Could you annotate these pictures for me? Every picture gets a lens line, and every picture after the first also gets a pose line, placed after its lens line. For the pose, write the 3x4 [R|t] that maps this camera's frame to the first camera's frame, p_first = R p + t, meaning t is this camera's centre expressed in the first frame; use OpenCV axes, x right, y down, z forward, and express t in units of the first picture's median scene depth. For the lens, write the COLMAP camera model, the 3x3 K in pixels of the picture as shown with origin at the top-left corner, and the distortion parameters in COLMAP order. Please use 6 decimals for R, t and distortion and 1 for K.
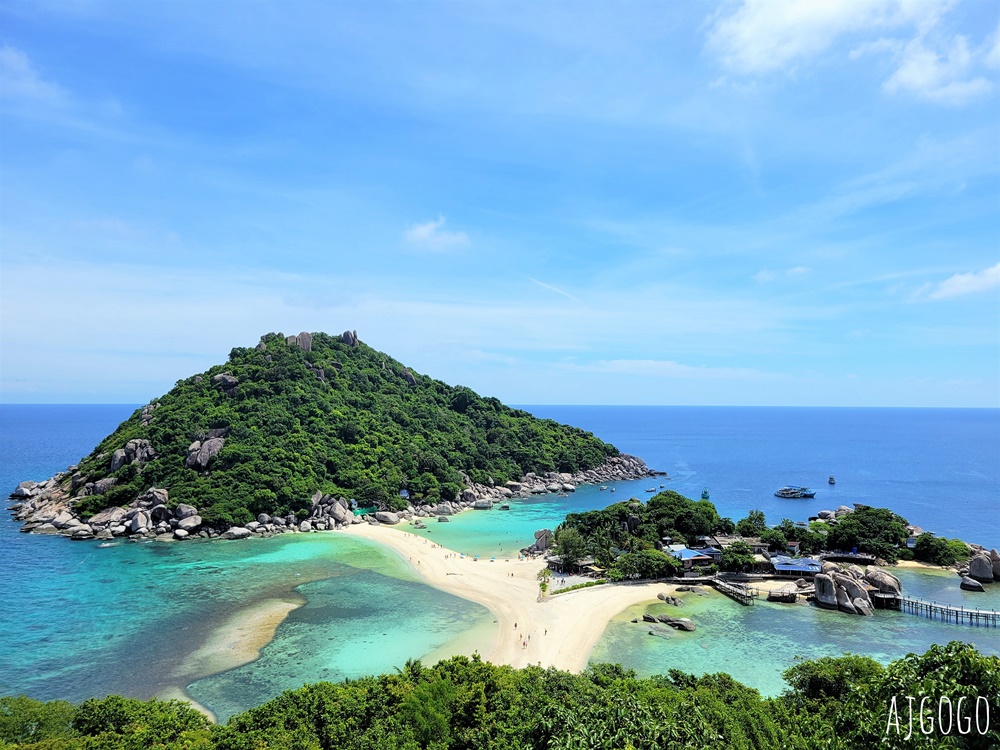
lens RADIAL K [[755.4, 0, 507.1], [0, 755.4, 372.9], [0, 0, 1]] dist [0.053178, -0.040948]
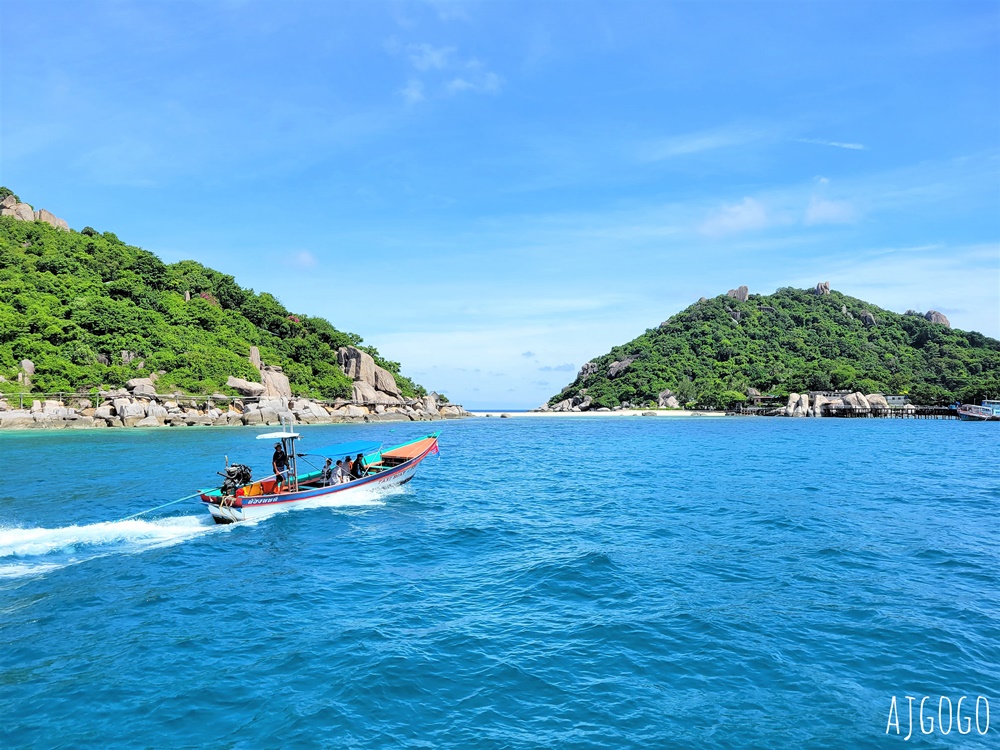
lens RADIAL K [[754.8, 0, 495.1], [0, 754.8, 373.6], [0, 0, 1]] dist [0.065138, -0.035760]
pose [[0.581750, -0.041861, -0.812290, 0.680991], [0.033342, 0.999063, -0.027607, 0.150852], [0.812684, -0.011023, 0.582600, -0.061873]]
